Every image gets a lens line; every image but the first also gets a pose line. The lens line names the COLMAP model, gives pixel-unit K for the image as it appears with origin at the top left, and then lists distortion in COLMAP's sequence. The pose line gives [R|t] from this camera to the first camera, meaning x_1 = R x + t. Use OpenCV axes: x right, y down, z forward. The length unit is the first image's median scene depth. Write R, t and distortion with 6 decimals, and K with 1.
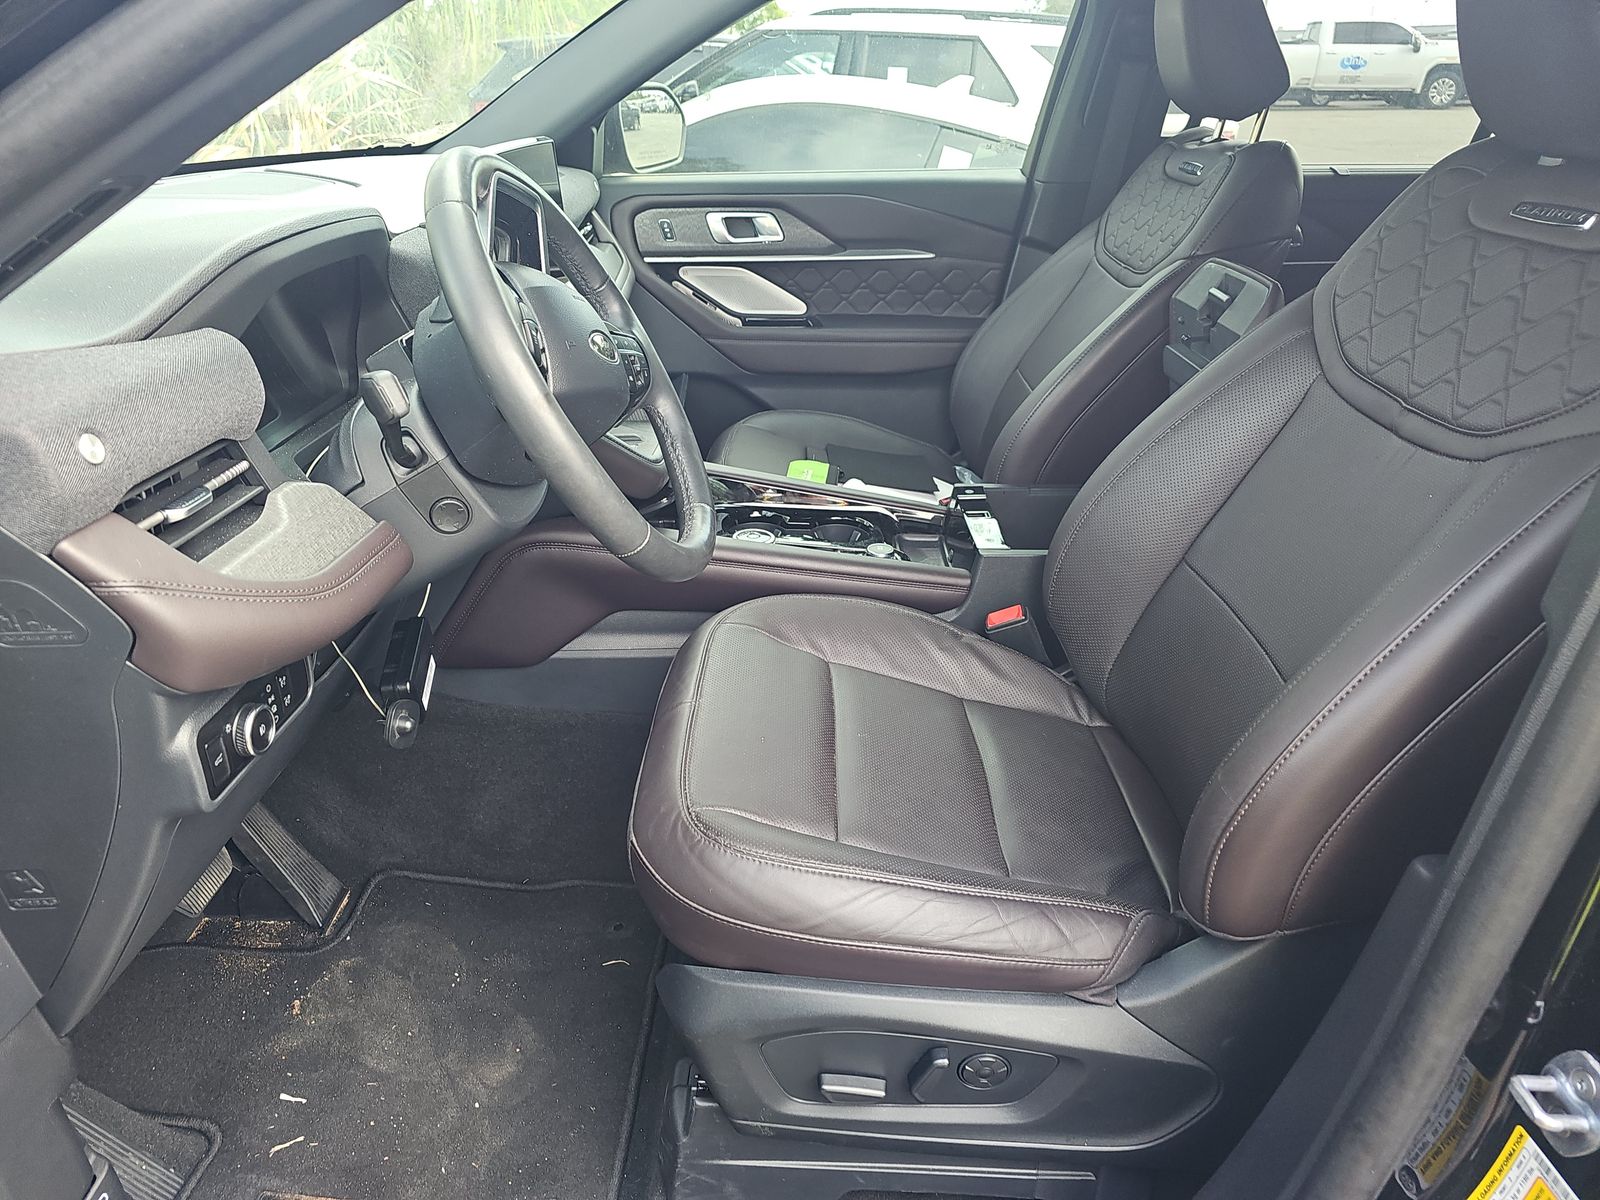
lens RADIAL K [[1080.2, 0, 795.6], [0, 1080.2, 582.5], [0, 0, 1]] dist [0.061686, -0.039338]
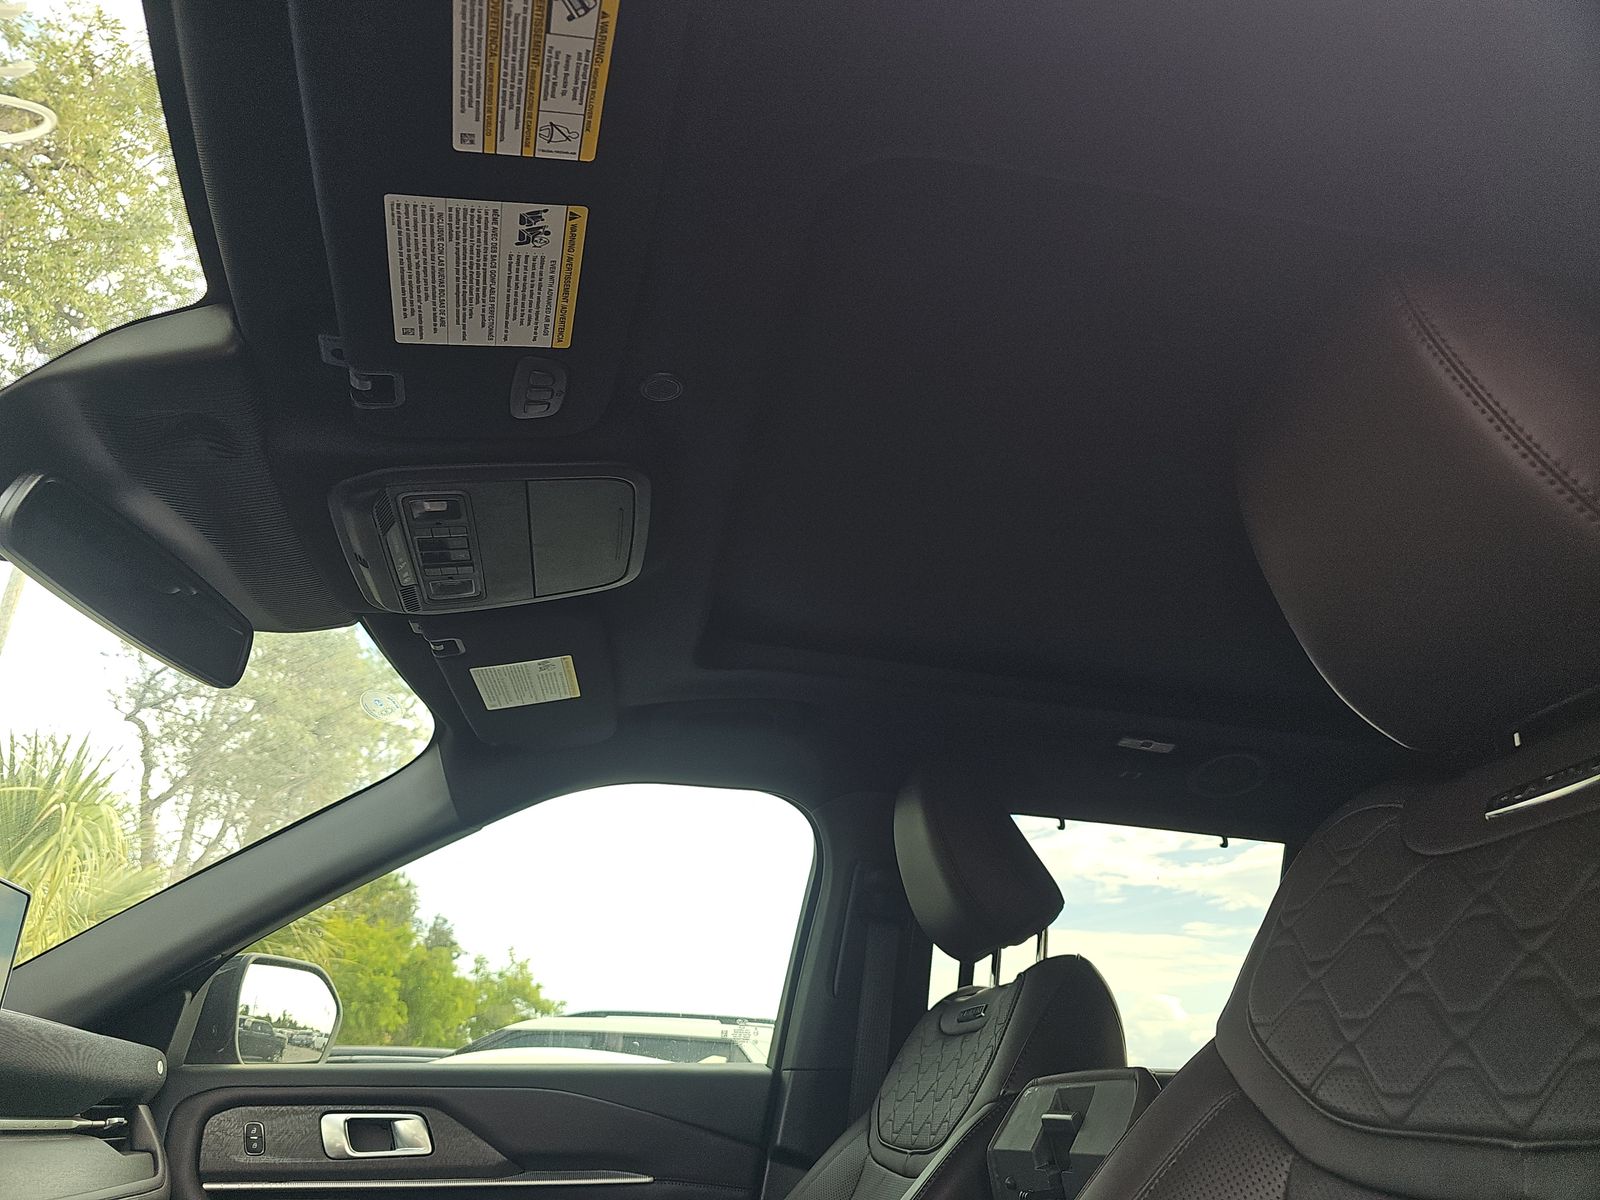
lens RADIAL K [[1080.2, 0, 795.6], [0, 1080.2, 582.5], [0, 0, 1]] dist [0.061686, -0.039338]
pose [[0.981429, 0.092827, 0.167873, 0.065999], [0.072828, 0.629294, -0.773748, 0.014060], [-0.177466, 0.771604, 0.610846, 0.257925]]
